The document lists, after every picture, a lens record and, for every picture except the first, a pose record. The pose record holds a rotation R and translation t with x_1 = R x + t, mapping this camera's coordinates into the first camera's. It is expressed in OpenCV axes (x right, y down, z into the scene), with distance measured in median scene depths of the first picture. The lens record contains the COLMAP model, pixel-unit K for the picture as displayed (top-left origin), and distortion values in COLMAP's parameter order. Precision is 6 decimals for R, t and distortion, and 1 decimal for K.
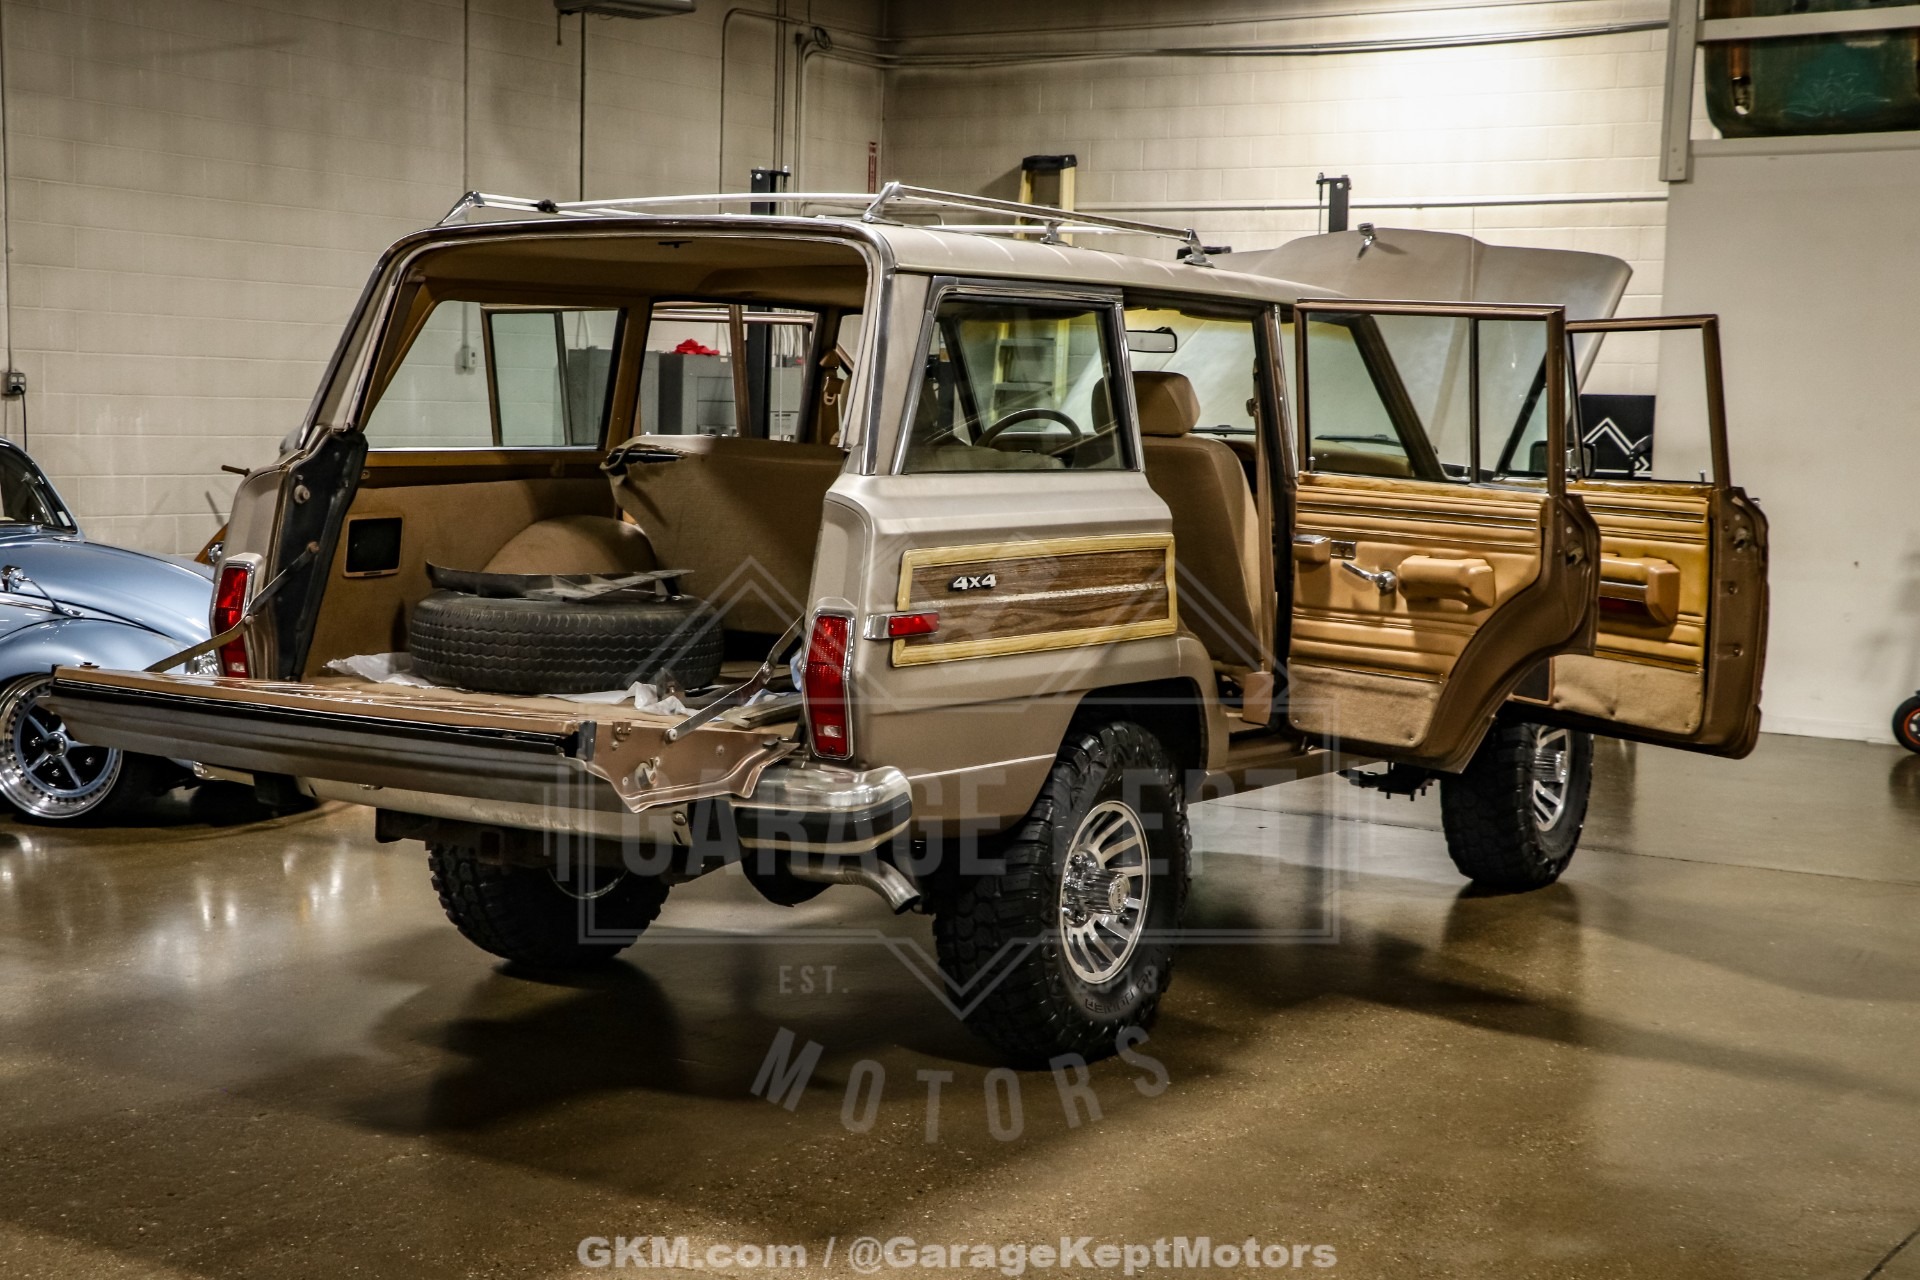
lens RADIAL K [[2561.9, 0, 976.6], [0, 2561.9, 685.4], [0, 0, 1]] dist [0.100436, 0.000000]
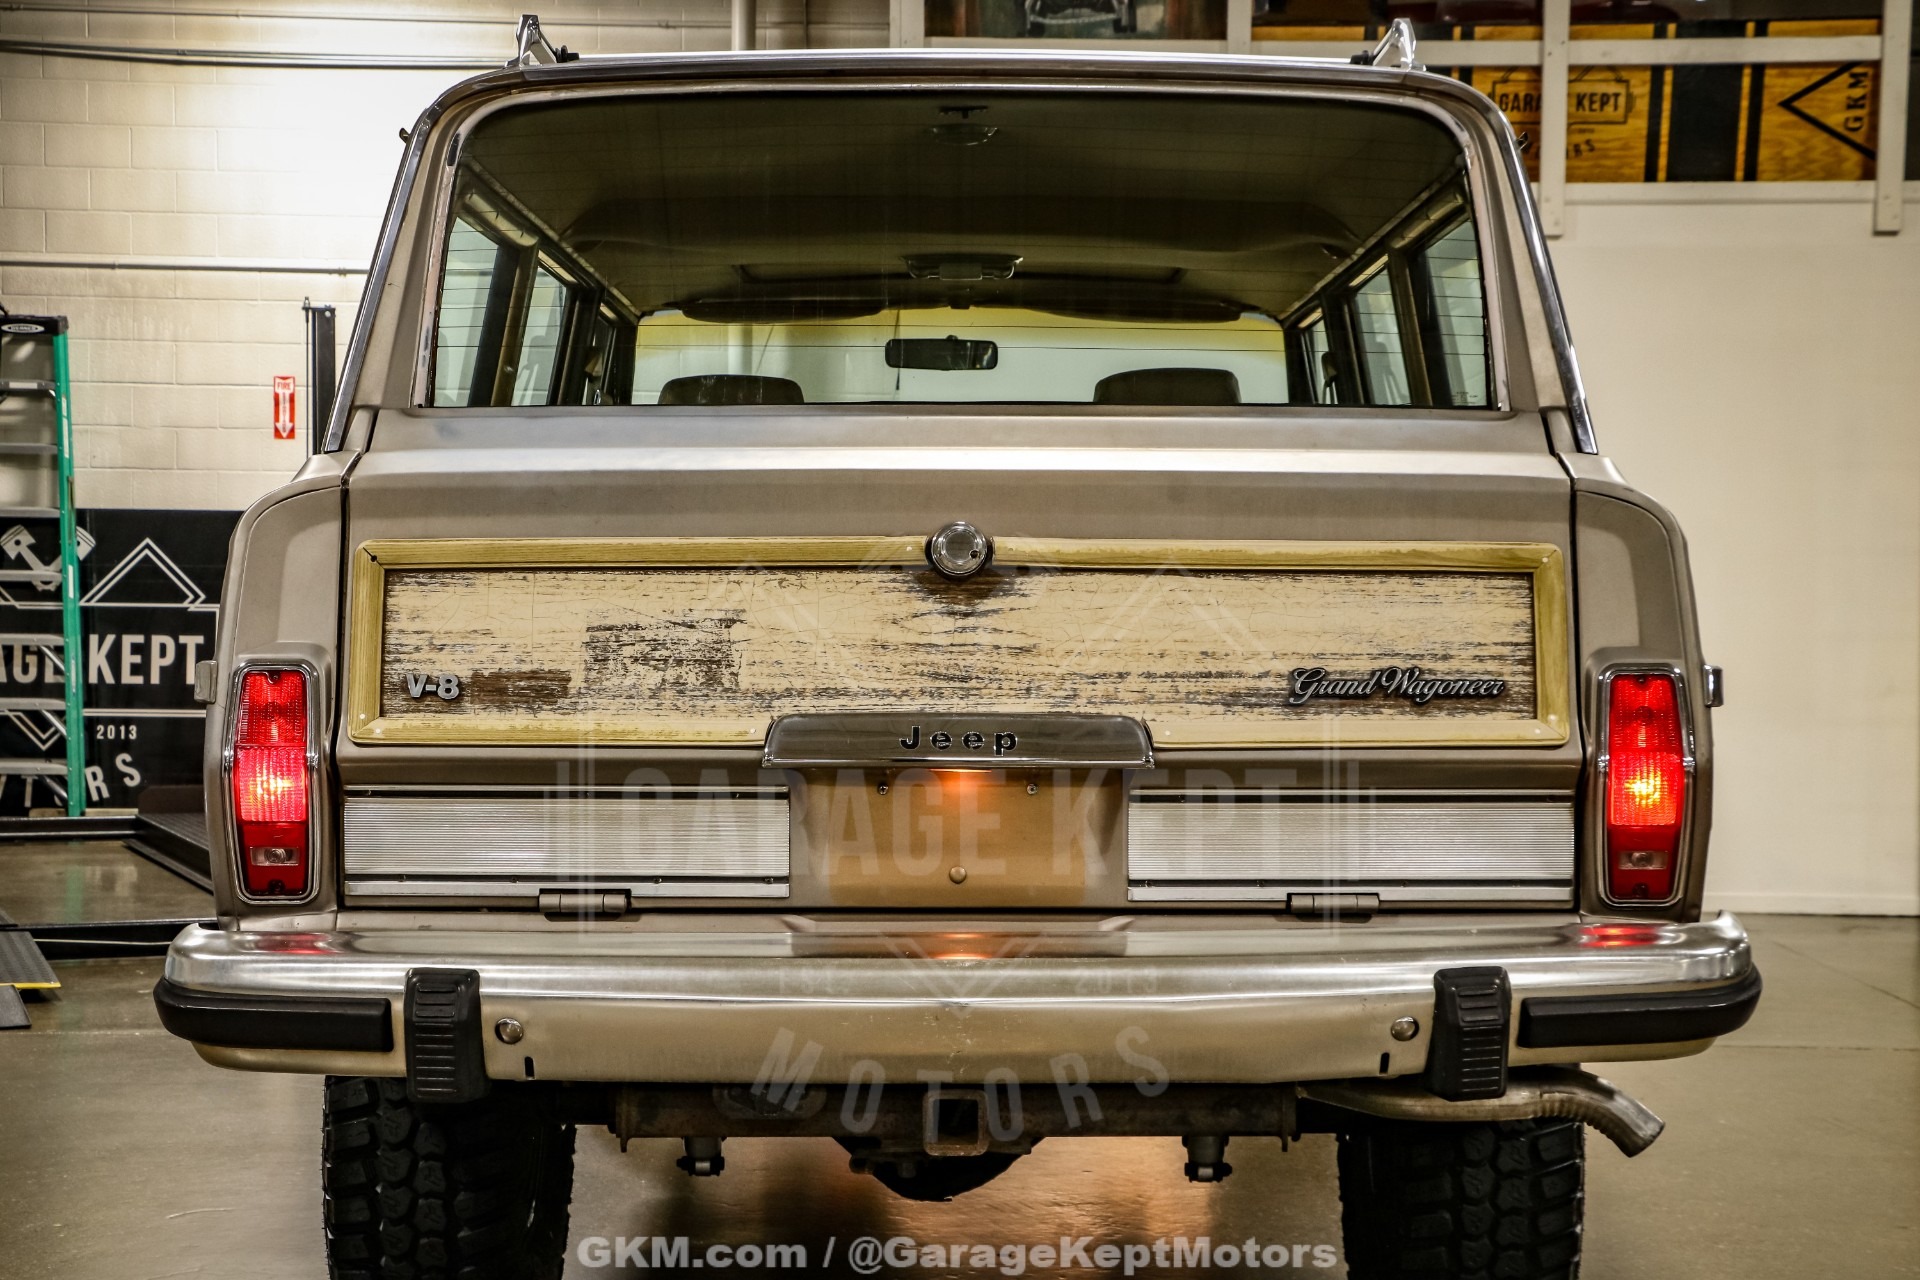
lens RADIAL K [[3095.6, 0, 965.8], [0, 3095.6, 698.4], [0, 0, 1]] dist [0.192128, 0.000000]
pose [[0.846563, -0.037979, 0.530931, -0.360505], [0.076558, 0.995768, -0.050841, 0.002899], [-0.526754, 0.083687, 0.845888, 0.271418]]
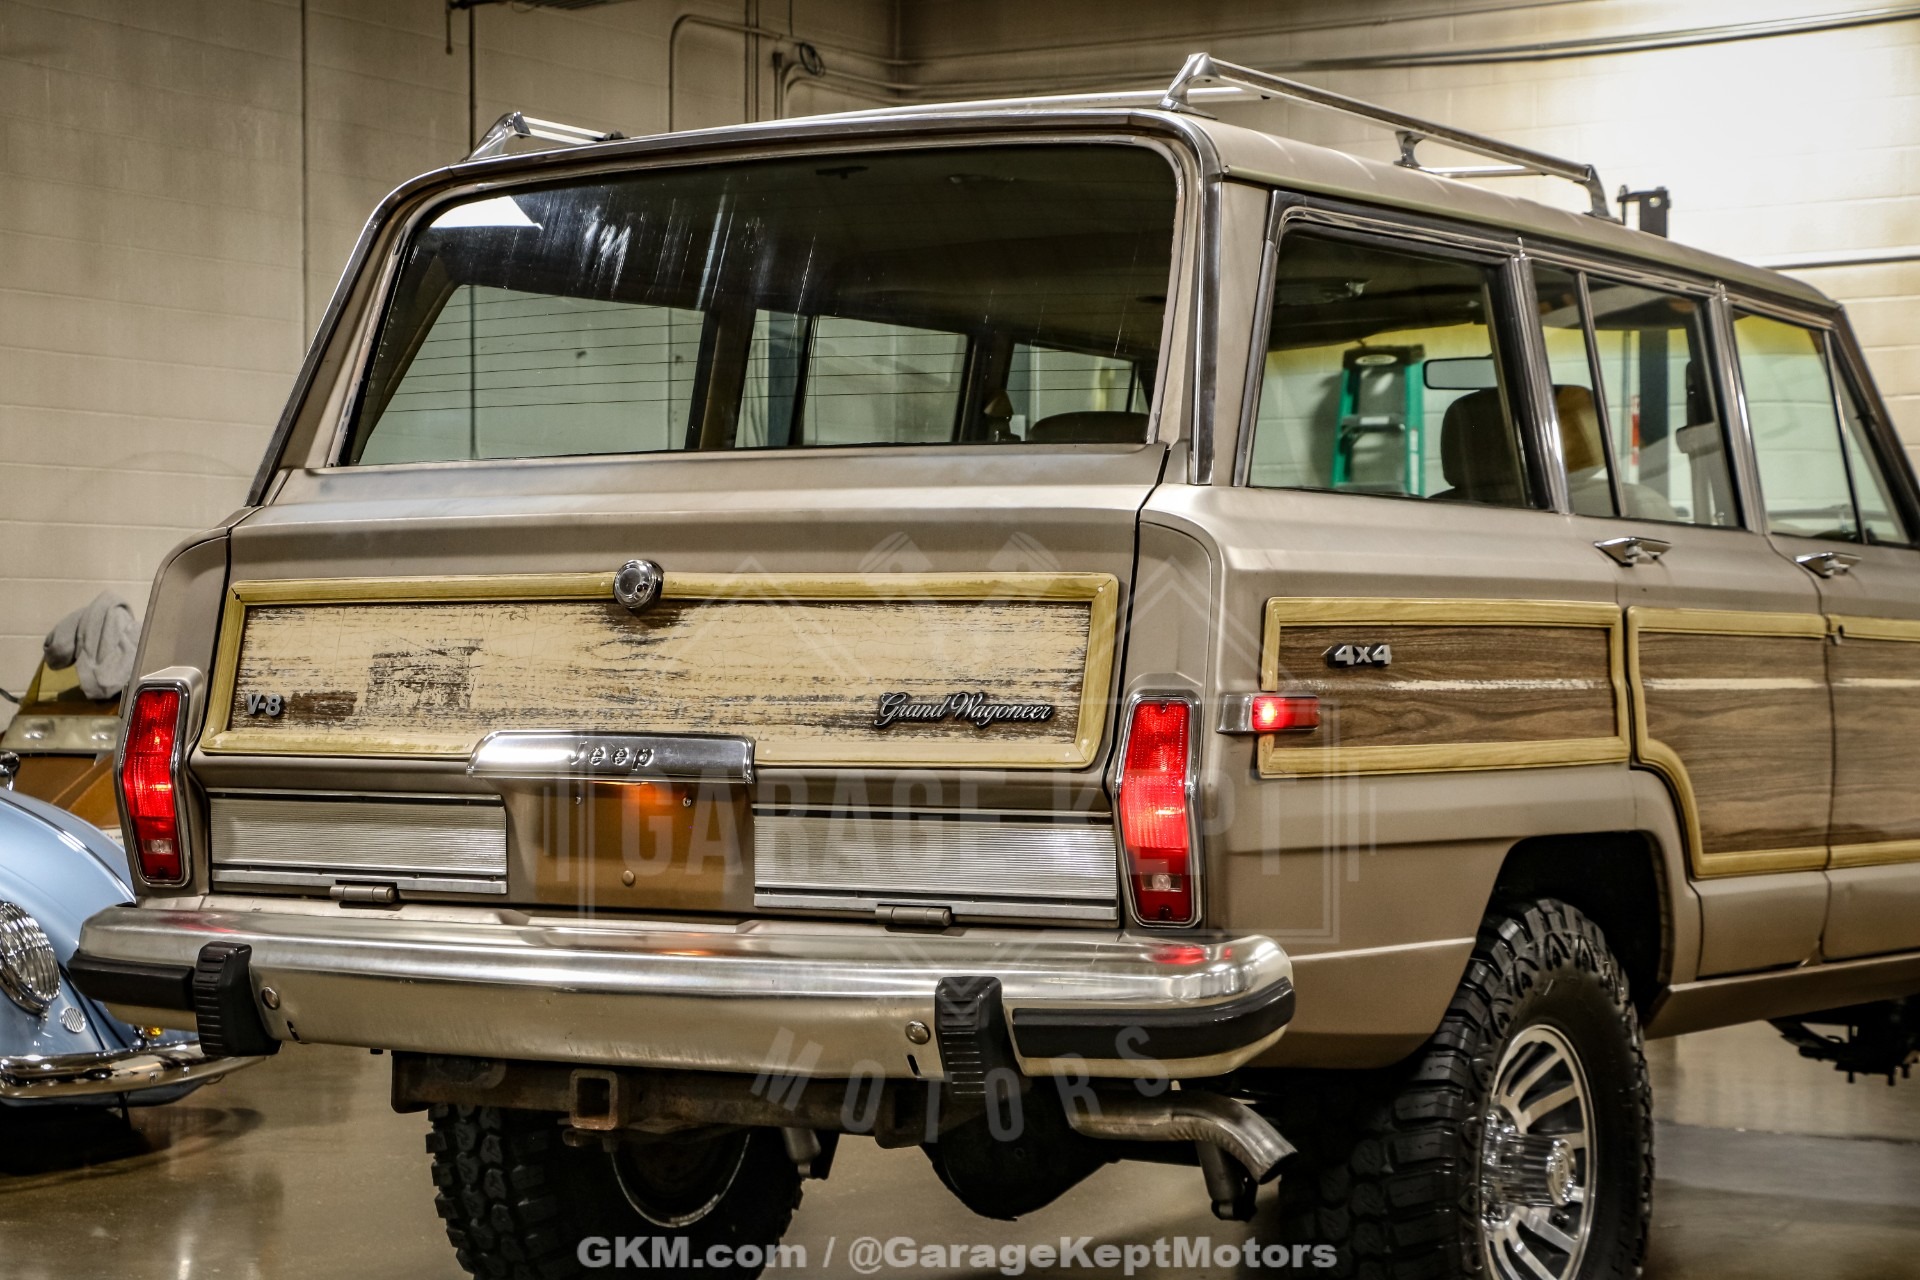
lens RADIAL K [[3733.0, 0, 994.0], [0, 3733.0, 717.9], [0, 0, 1]] dist [0.304815, 0.000000]
pose [[0.999636, -0.023342, 0.013552, -0.066859], [0.024499, 0.995398, -0.092646, 0.037568], [-0.011327, 0.092944, 0.995607, 0.049446]]
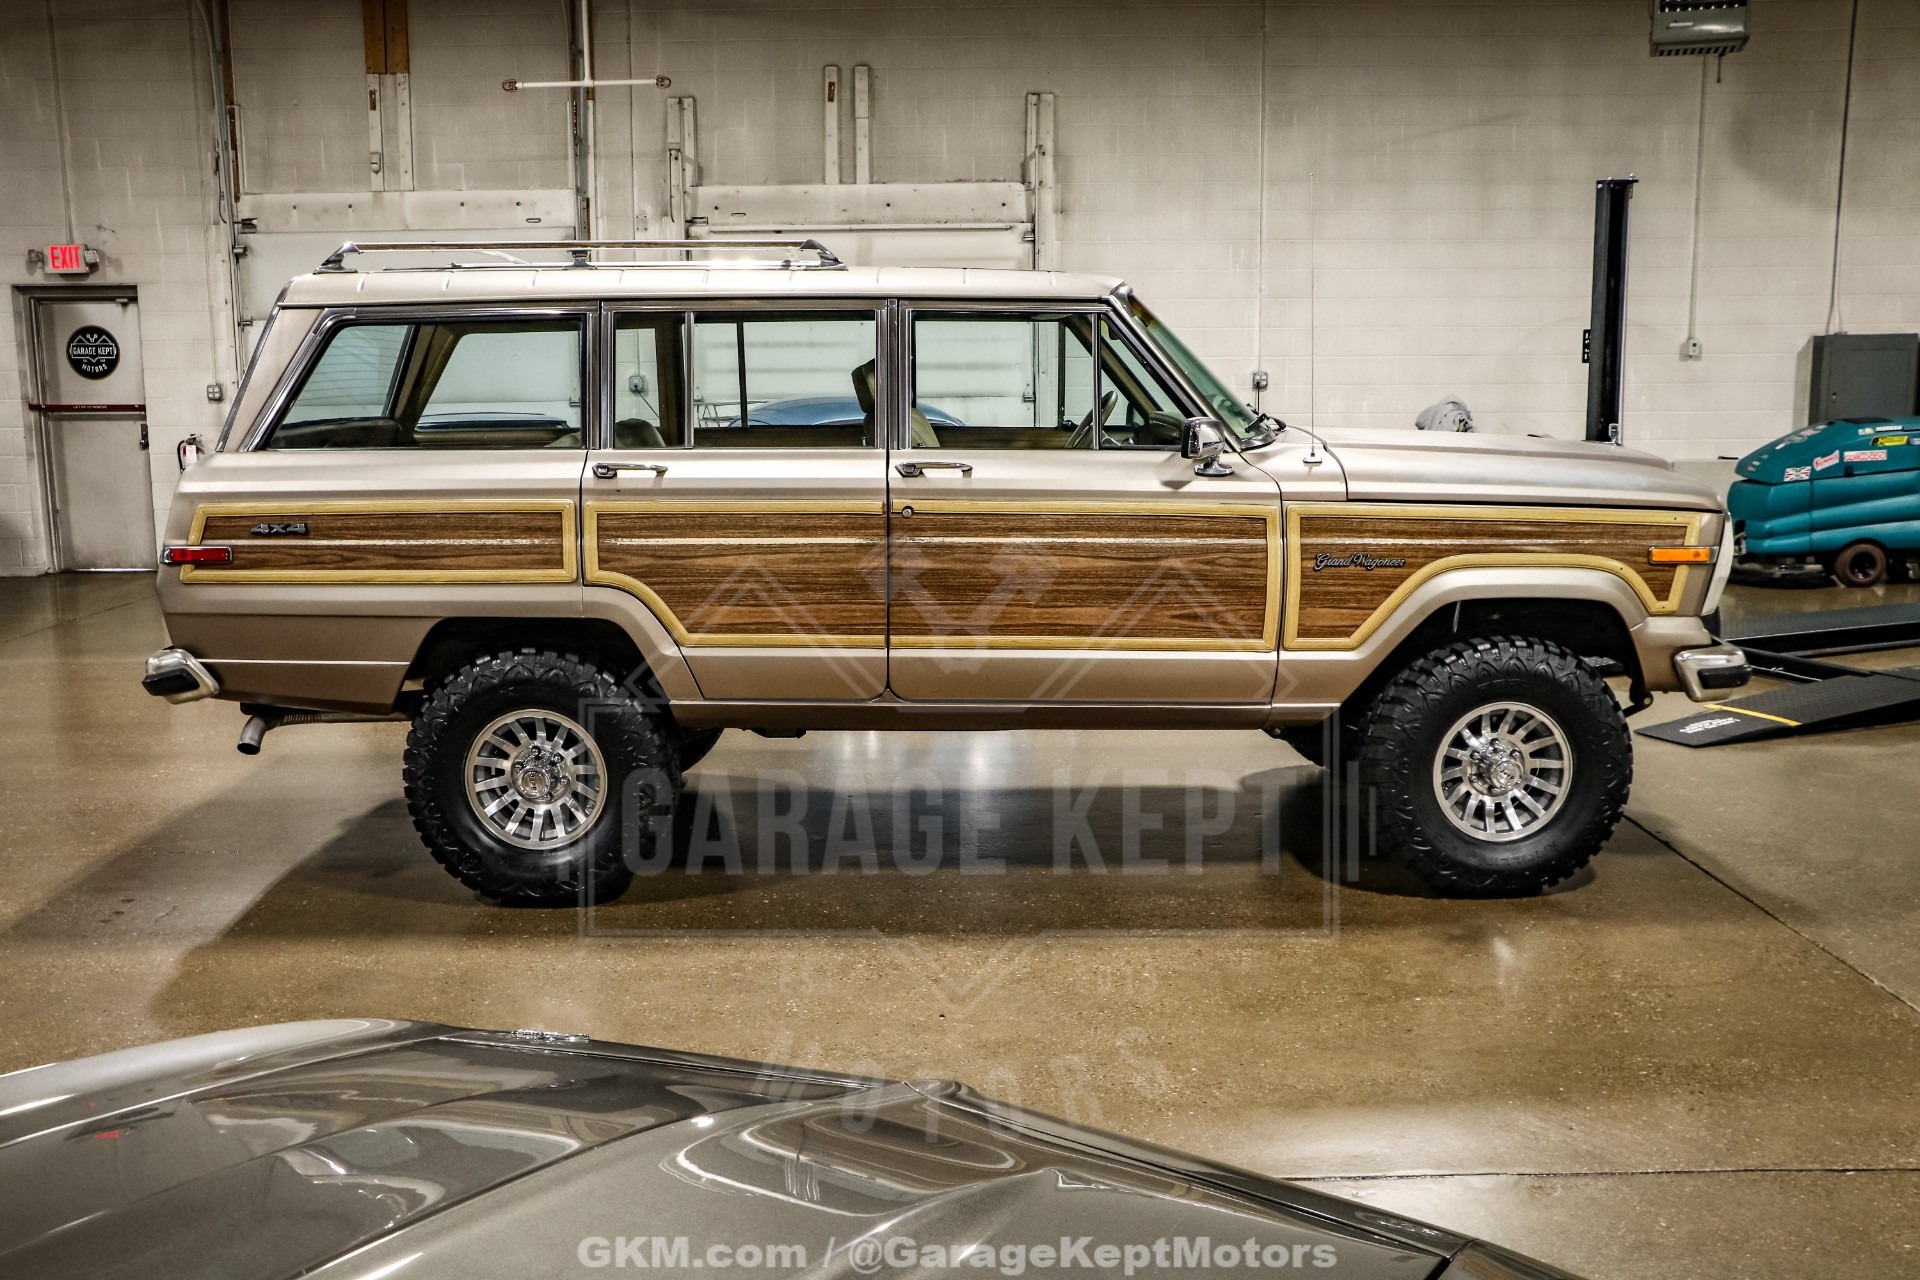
lens RADIAL K [[1826.3, 0, 993.6], [0, 1826.3, 639.7], [0, 0, 1]] dist [-0.049482, 0.000000]
pose [[0.554088, 0.097304, -0.826752, 0.662204], [-0.072189, 0.995020, 0.068728, -0.048506], [0.829322, 0.021601, 0.558353, 0.490147]]
